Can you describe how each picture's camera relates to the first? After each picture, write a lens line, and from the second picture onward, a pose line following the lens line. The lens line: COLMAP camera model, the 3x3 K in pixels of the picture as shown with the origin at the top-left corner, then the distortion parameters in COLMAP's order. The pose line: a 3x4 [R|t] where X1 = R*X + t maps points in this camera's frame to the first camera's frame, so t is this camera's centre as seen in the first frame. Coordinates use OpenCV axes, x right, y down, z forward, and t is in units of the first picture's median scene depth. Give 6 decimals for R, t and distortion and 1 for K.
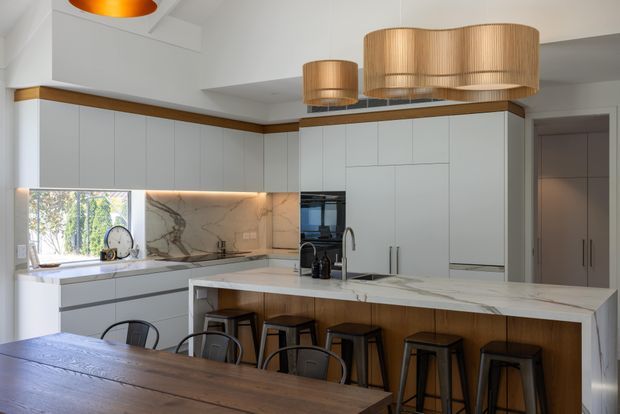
lens RADIAL K [[619.5, 0, 310.1], [0, 619.5, 206.7], [0, 0, 1]] dist [0.006799, 0.004232]
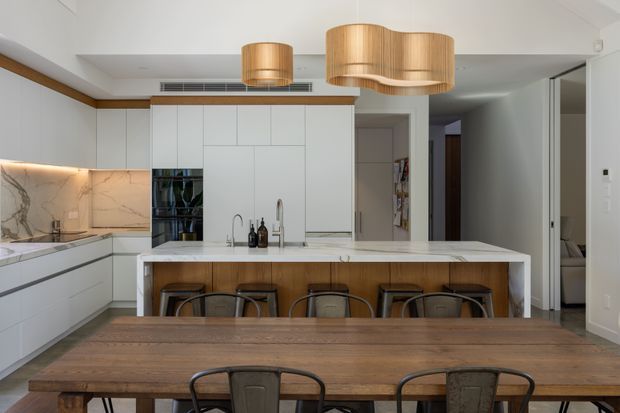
lens RADIAL K [[559.4, 0, 309.5], [0, 559.4, 189.8], [0, 0, 1]] dist [0.001486, 0.005819]
pose [[0.847696, 0.000195, 0.530483, -0.293674], [0.002390, 0.999988, -0.004188, 0.015179], [-0.530477, 0.004818, 0.847685, 0.098135]]
